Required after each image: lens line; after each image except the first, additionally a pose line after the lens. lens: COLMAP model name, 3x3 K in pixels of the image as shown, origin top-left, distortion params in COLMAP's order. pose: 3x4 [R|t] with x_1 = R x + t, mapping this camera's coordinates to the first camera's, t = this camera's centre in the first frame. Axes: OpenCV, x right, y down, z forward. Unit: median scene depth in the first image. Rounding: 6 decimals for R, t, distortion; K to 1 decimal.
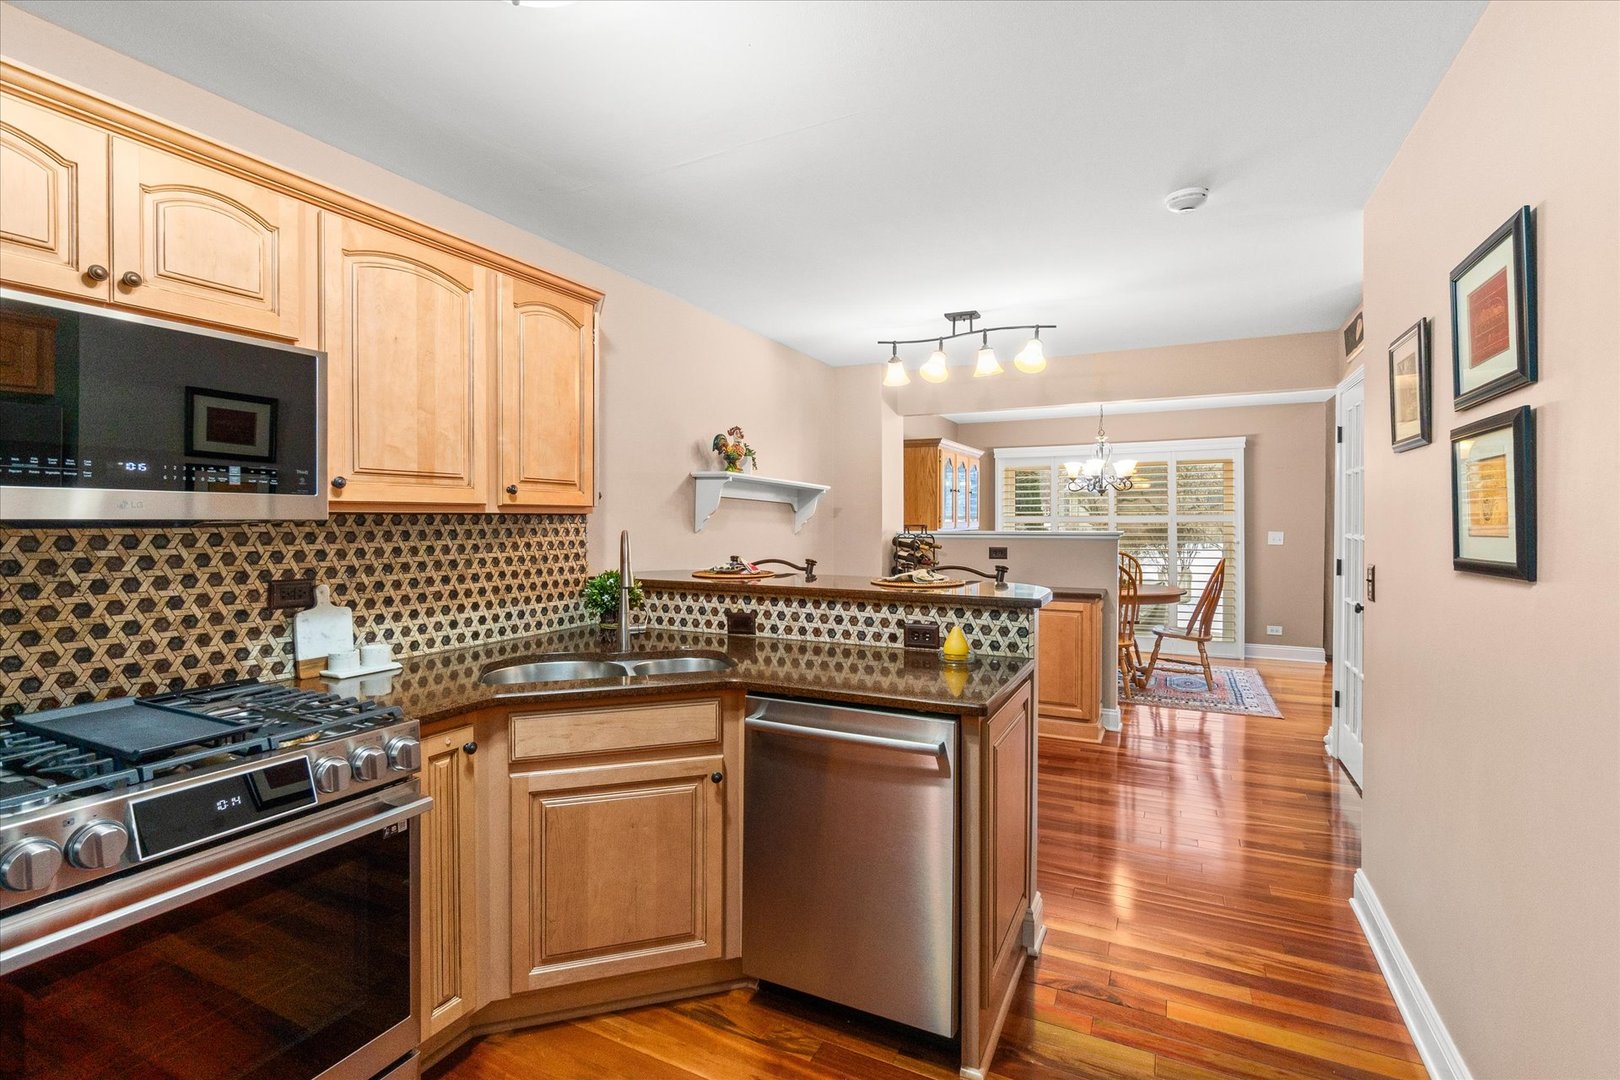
lens RADIAL K [[741.7, 0, 805.9], [0, 741.7, 525.3], [0, 0, 1]] dist [-0.000385, 0.000008]
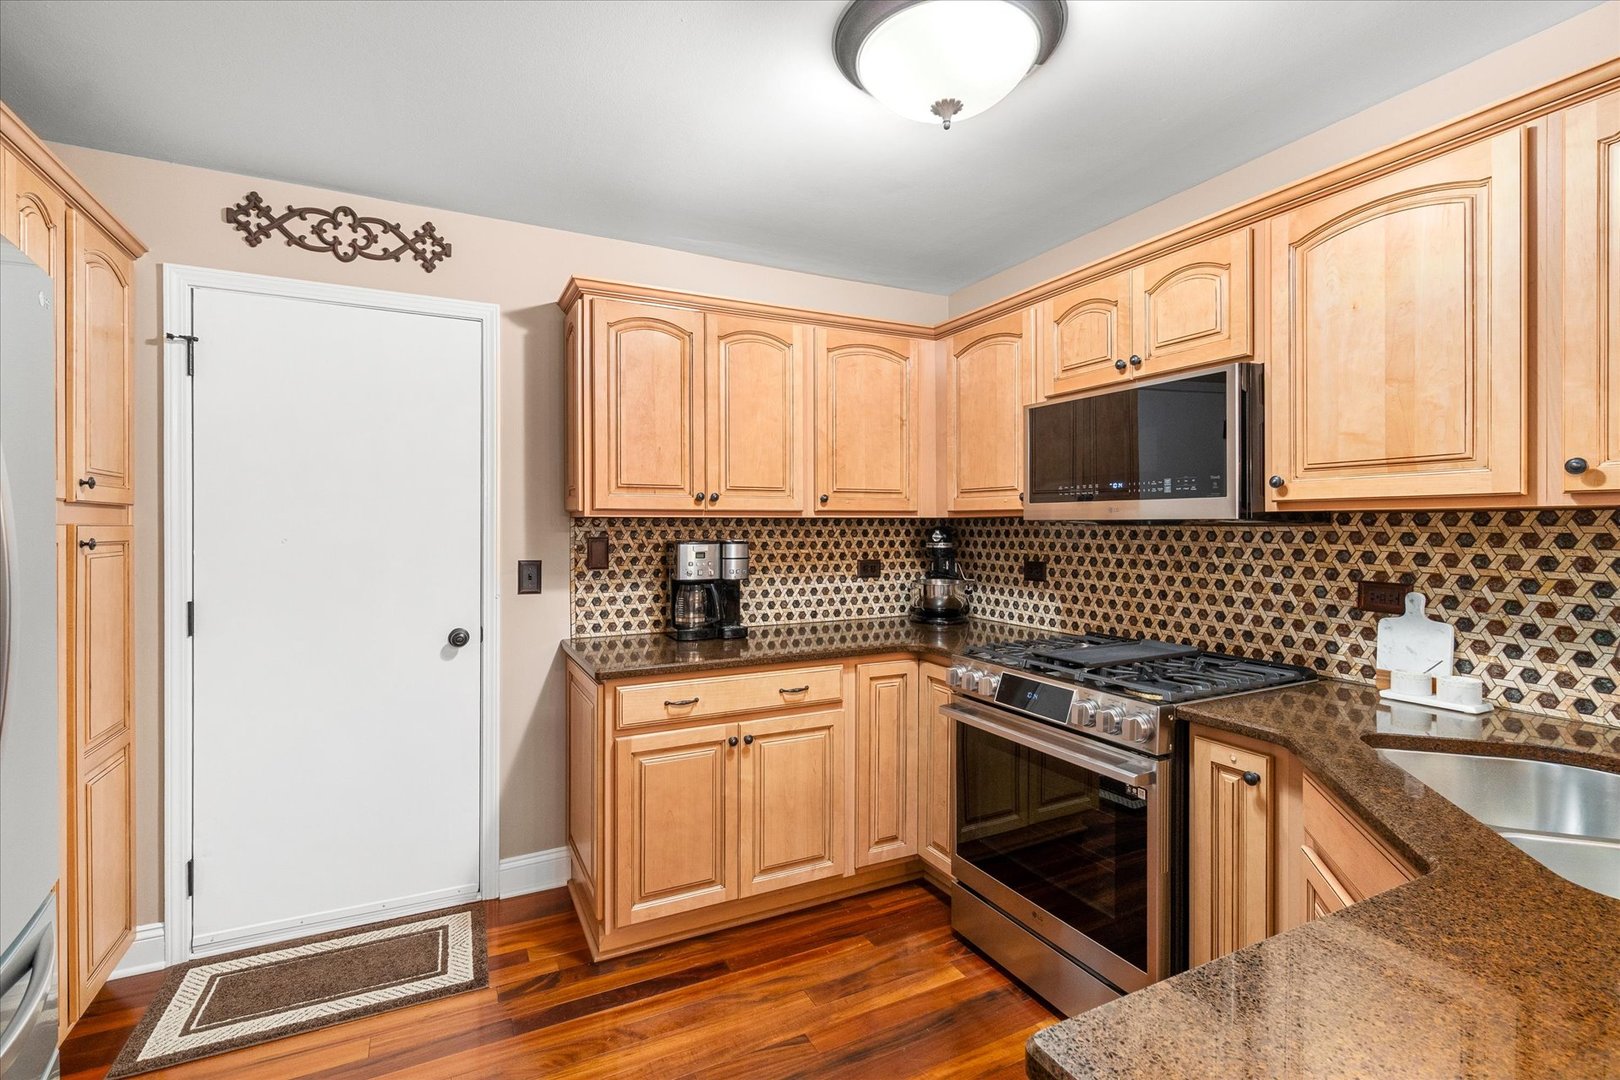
lens RADIAL K [[726.2, 0, 797.1], [0, 726.2, 530.7], [0, 0, 1]] dist [0.000523, -0.000054]
pose [[-0.601705, 0.009033, -0.798668, 0.500680], [-0.003634, 0.999895, 0.014047, -0.002889], [0.798710, 0.011355, -0.601608, 0.983340]]
